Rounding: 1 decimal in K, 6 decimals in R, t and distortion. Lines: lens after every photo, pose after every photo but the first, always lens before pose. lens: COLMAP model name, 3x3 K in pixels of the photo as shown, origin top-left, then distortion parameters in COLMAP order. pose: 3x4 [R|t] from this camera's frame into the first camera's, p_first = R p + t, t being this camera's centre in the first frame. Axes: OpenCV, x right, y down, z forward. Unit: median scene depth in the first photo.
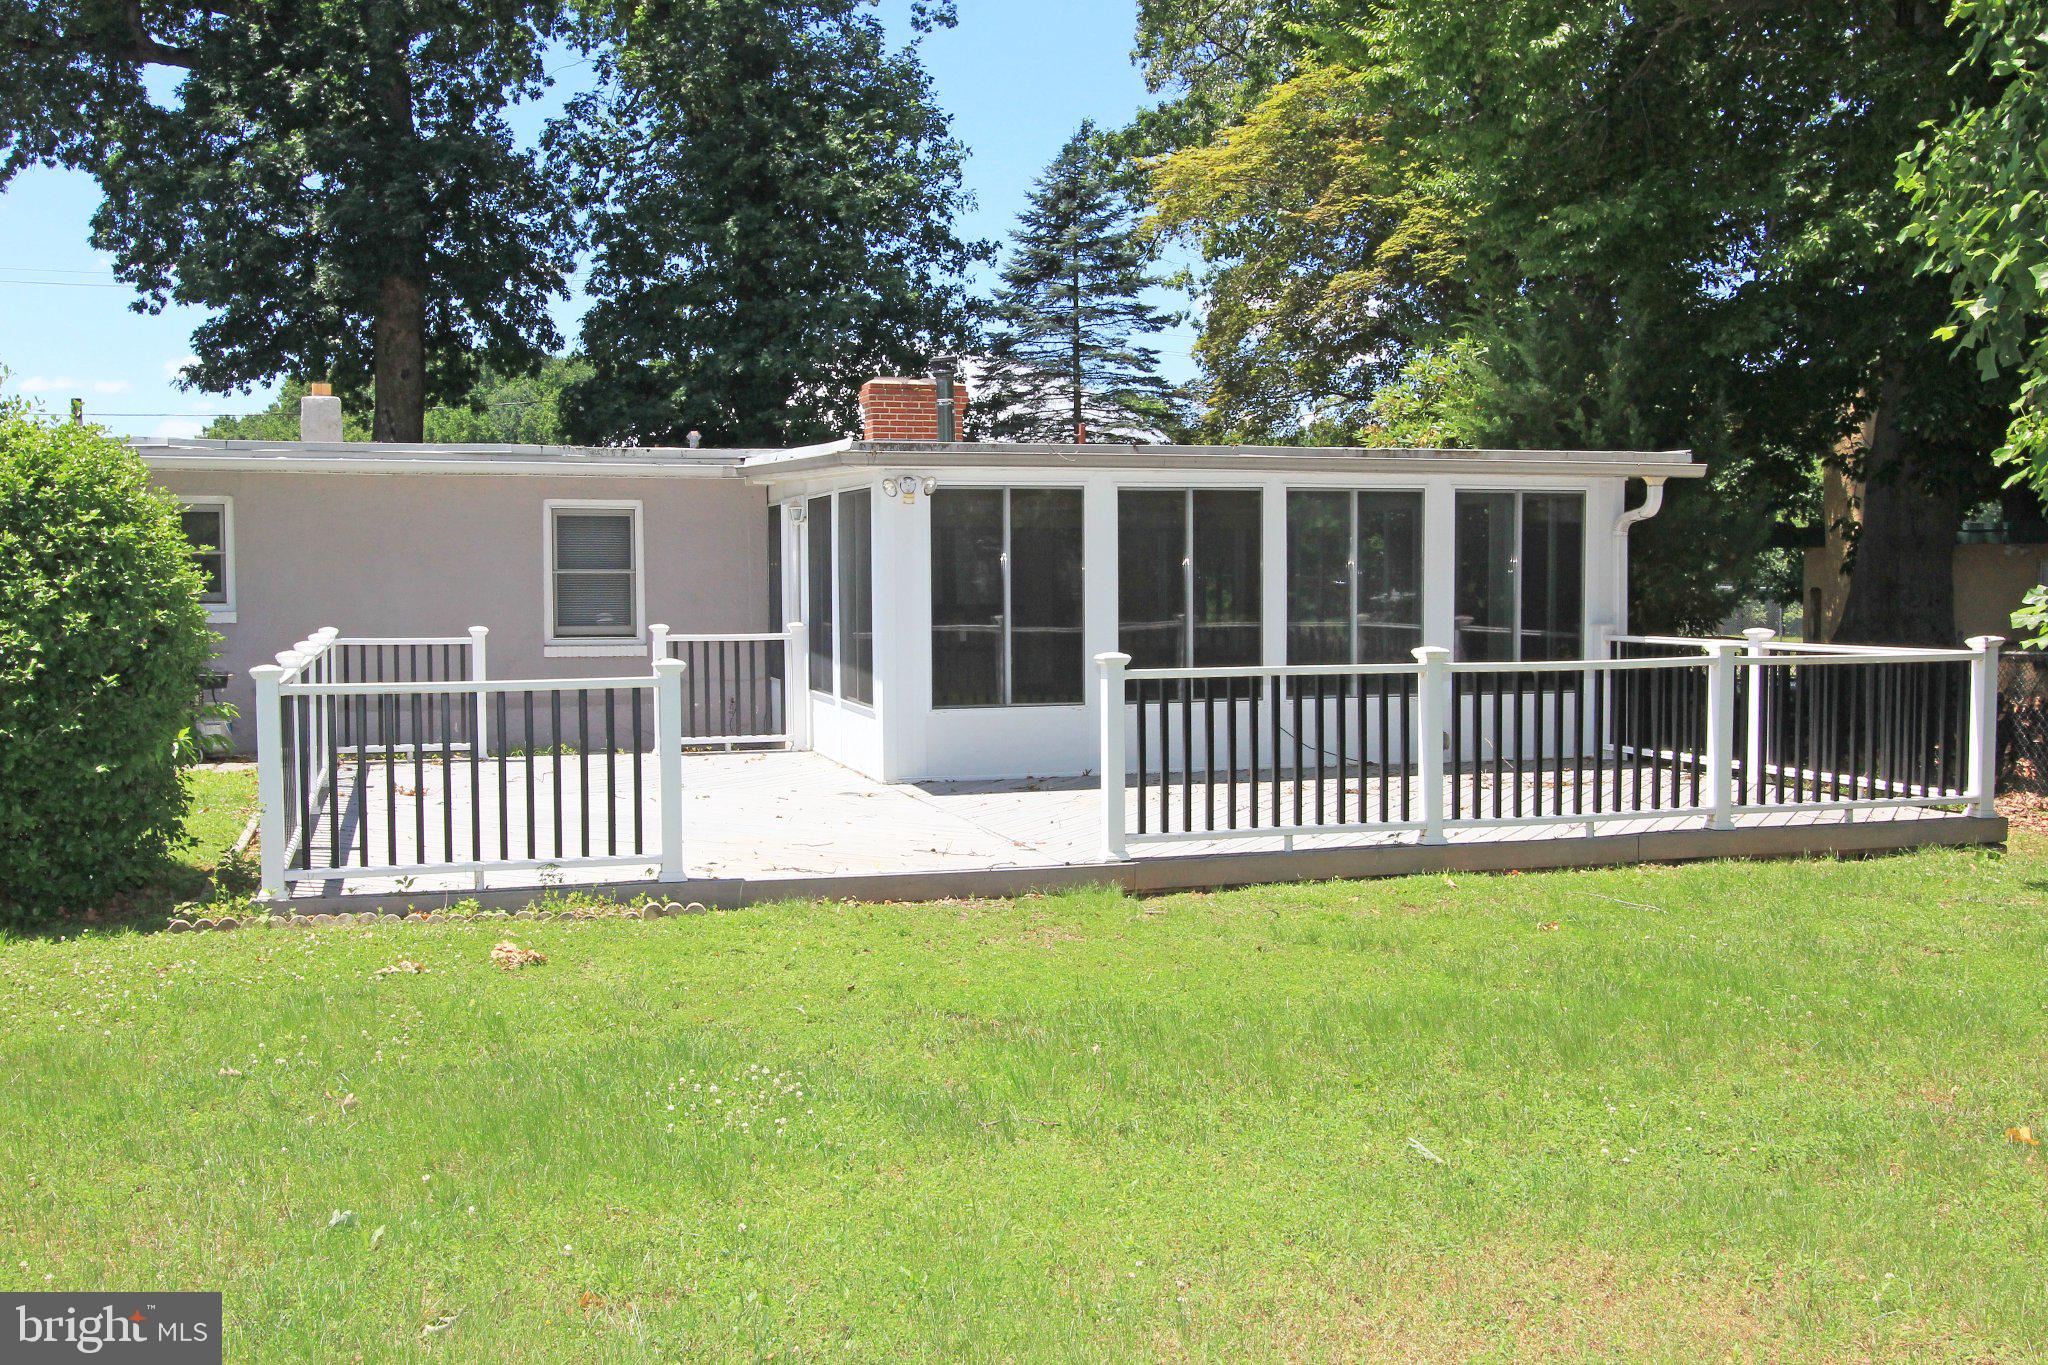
lens RADIAL K [[1941.5, 0, 1024.0], [0, 1941.5, 682.5], [0, 0, 1]] dist [-0.016497, 0.105663]
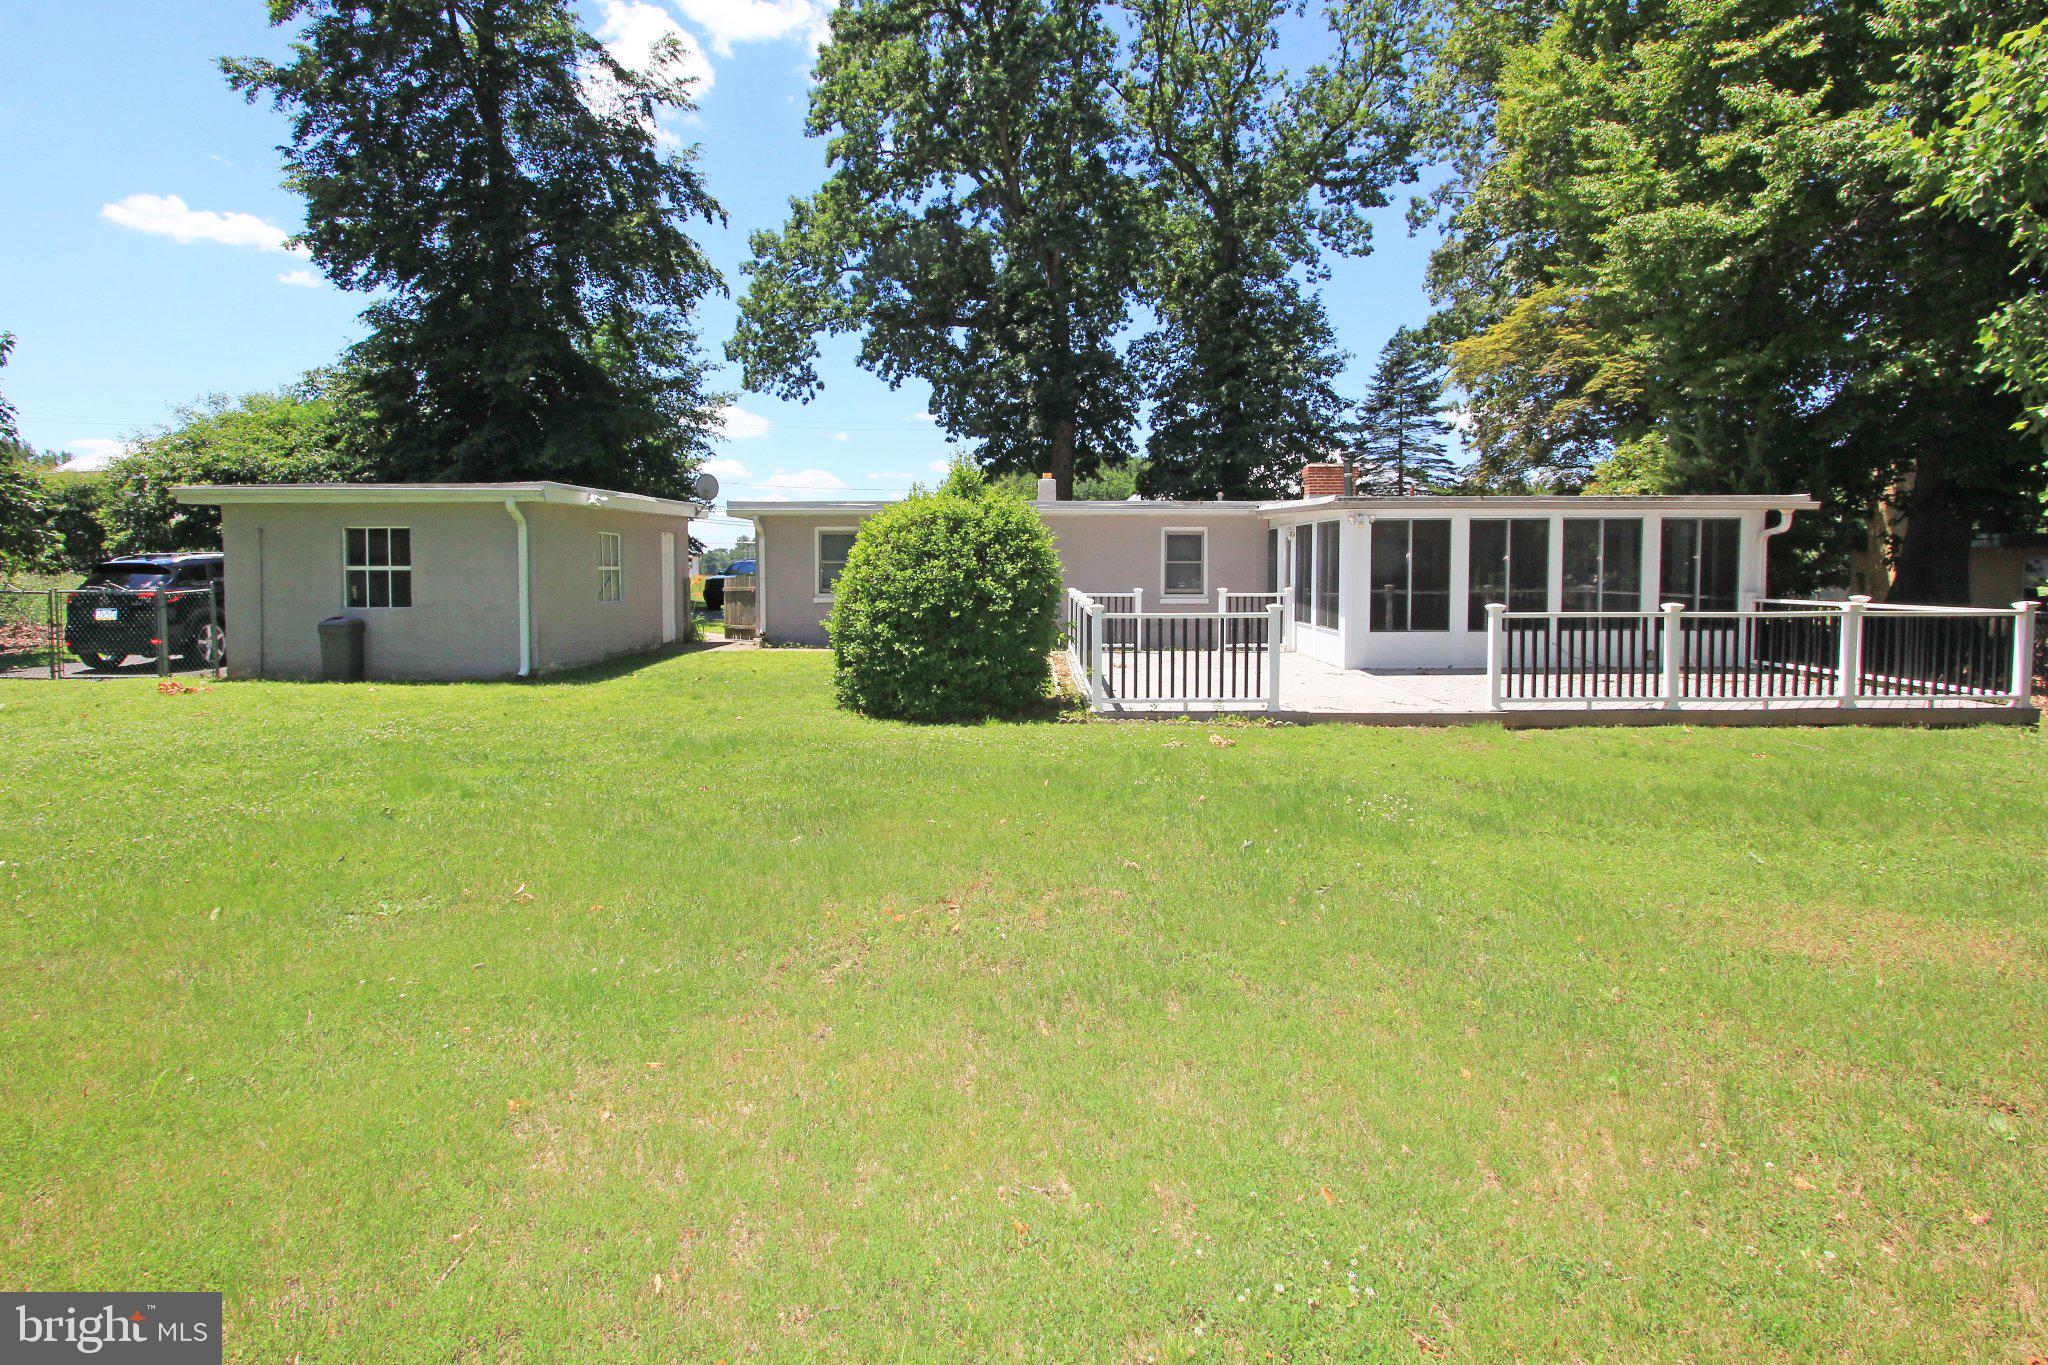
lens RADIAL K [[1002.7, 0, 1023.9], [0, 1002.7, 619.4], [0, 0, 1]] dist [0.001275, 0.000891]
pose [[0.963295, 0.016703, -0.267924, -0.098102], [-0.016737, 0.999858, 0.002157, 0.004031], [0.267922, 0.002407, 0.963438, -0.067617]]
